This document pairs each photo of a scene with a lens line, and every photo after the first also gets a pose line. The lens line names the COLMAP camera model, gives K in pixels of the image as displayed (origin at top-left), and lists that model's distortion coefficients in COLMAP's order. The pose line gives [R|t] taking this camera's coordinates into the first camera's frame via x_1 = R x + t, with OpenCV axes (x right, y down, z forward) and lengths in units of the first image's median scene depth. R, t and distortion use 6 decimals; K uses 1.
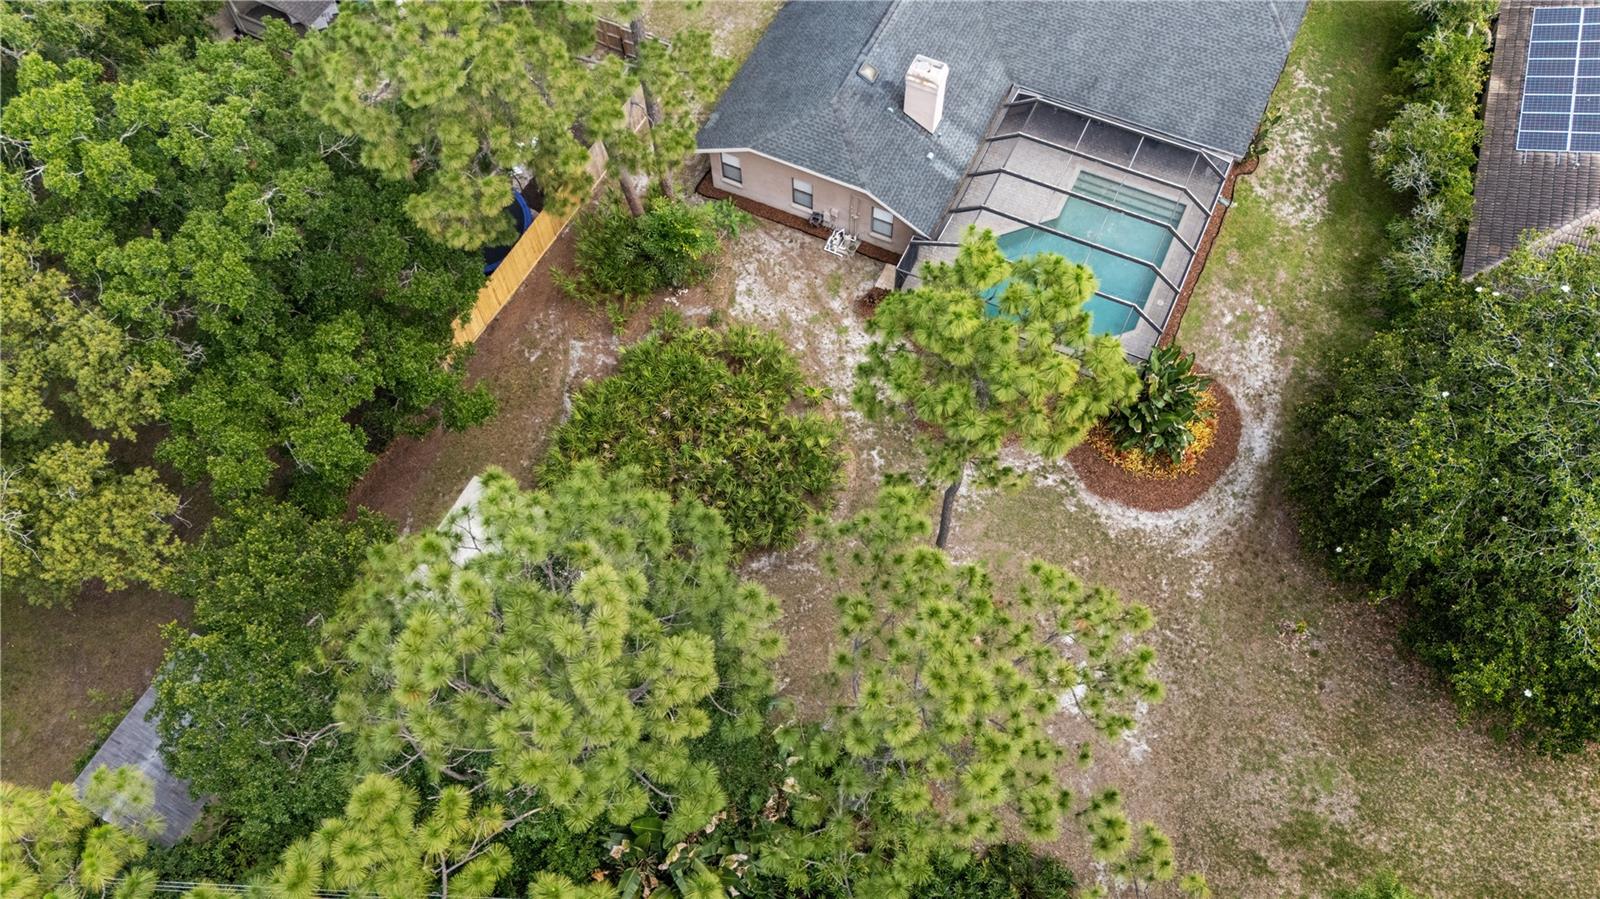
lens RADIAL K [[1149.8, 0, 800.0], [0, 1149.8, 449.5], [0, 0, 1]] dist [0.062114, -0.072085]
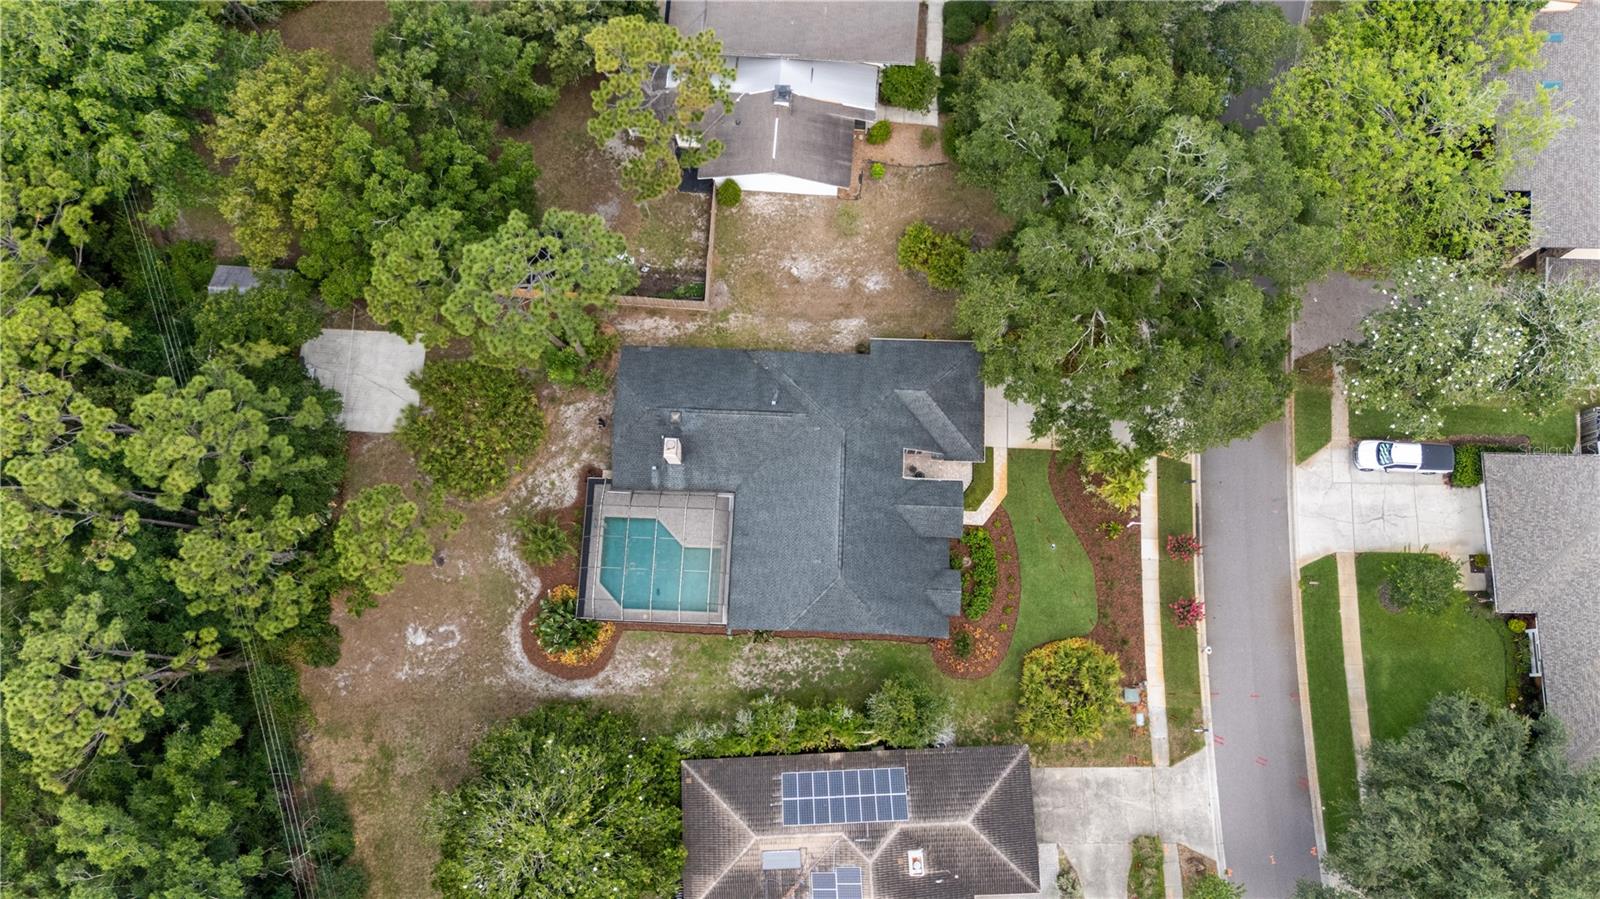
lens RADIAL K [[1133.8, 0, 800.0], [0, 1133.8, 449.5], [0, 0, 1]] dist [0.064758, -0.092495]
pose [[0.396033, 0.899732, -0.183414, 0.522264], [-0.807785, 0.436354, 0.396331, -1.197430], [0.436625, -0.008801, 0.899600, -0.515477]]
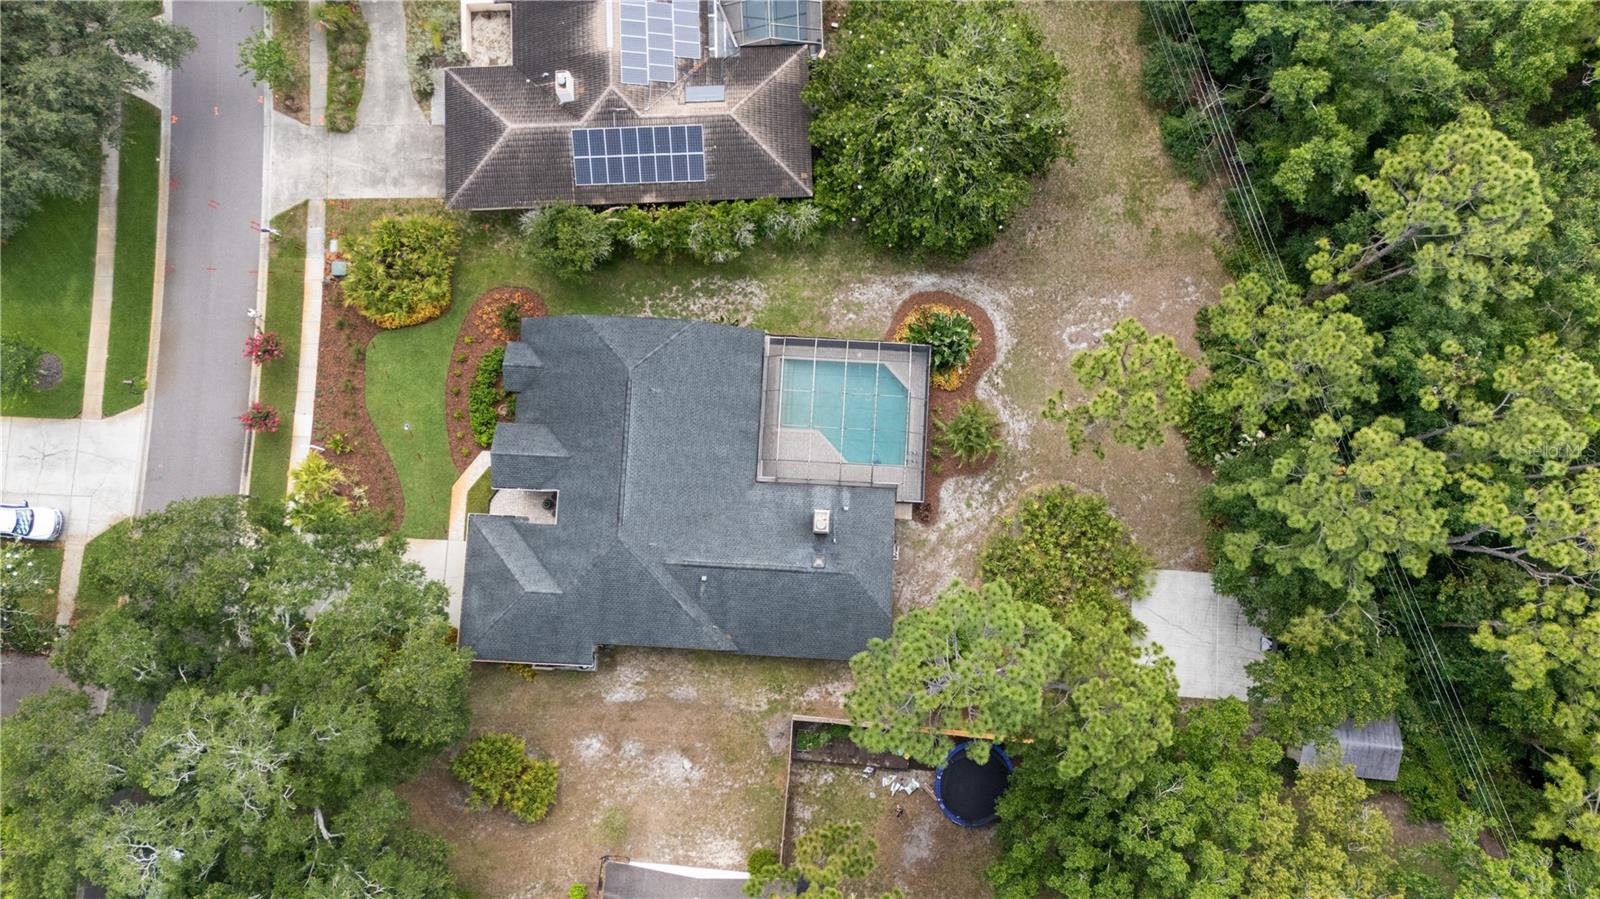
lens RADIAL K [[1149.8, 0, 800.0], [0, 1149.8, 449.5], [0, 0, 1]] dist [0.062114, -0.072085]
pose [[-0.383374, -0.917429, 0.106531, 0.048212], [0.829156, -0.291067, 0.477263, -1.067004], [-0.406847, 0.271301, 0.872279, -0.374266]]
